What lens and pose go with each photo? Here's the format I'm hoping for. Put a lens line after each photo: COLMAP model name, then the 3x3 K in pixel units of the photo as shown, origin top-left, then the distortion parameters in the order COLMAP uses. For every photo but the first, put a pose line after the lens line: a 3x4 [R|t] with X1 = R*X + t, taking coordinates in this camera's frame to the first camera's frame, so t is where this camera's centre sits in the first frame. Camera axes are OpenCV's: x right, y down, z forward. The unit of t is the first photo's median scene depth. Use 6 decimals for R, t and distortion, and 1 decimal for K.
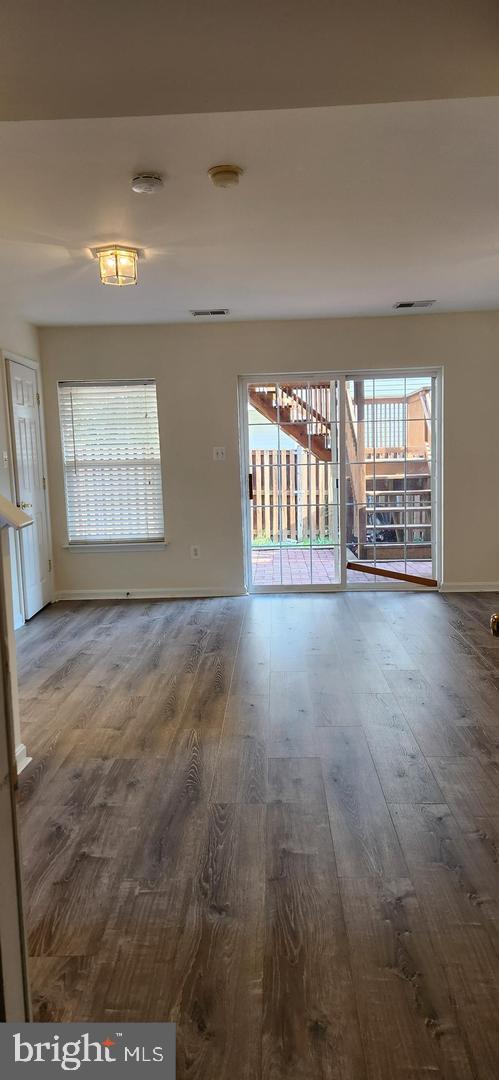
lens RADIAL K [[711.7, 0, 248.6], [0, 711.7, 525.2], [0, 0, 1]] dist [0.088649, -0.072971]
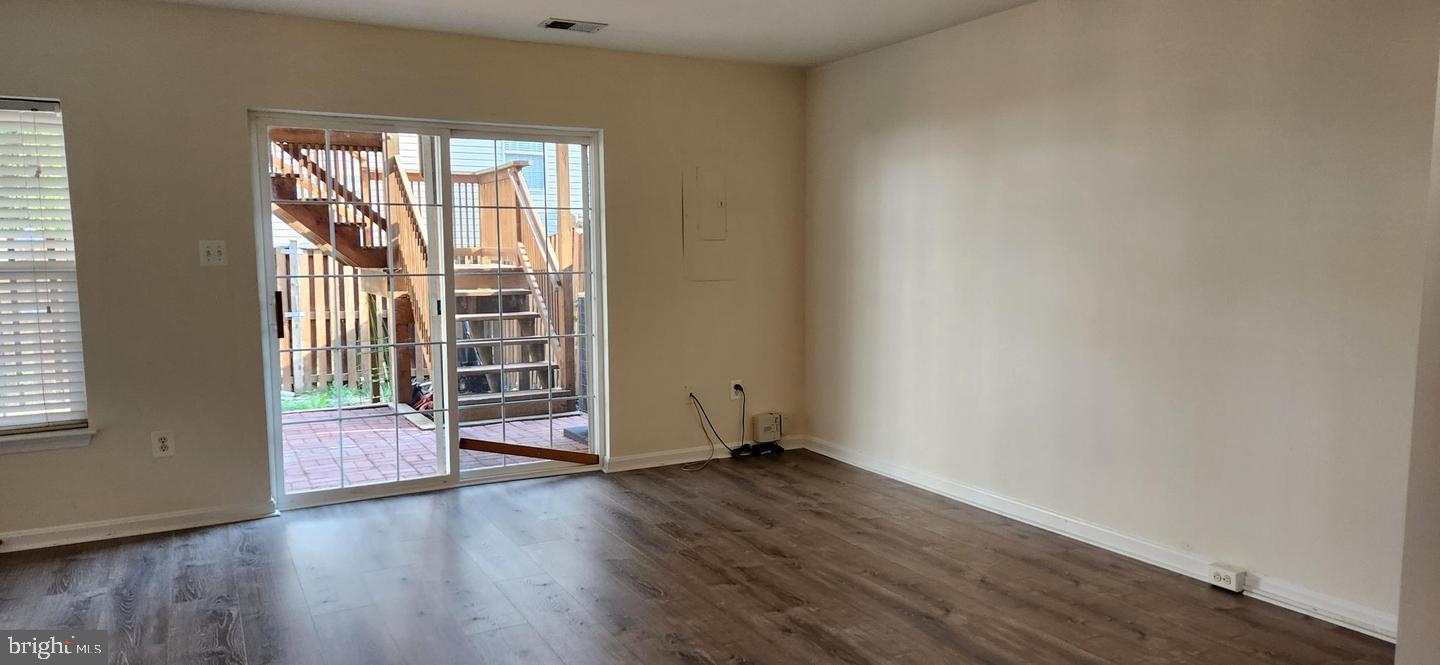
lens RADIAL K [[949.0, 0, 714.3], [0, 949.0, 329.6], [0, 0, 1]] dist [0.088649, -0.072971]
pose [[0.860629, -0.022246, 0.508745, -0.079651], [0.033491, 0.999355, -0.012955, -0.020578], [-0.508129, 0.028188, 0.860819, 0.179763]]
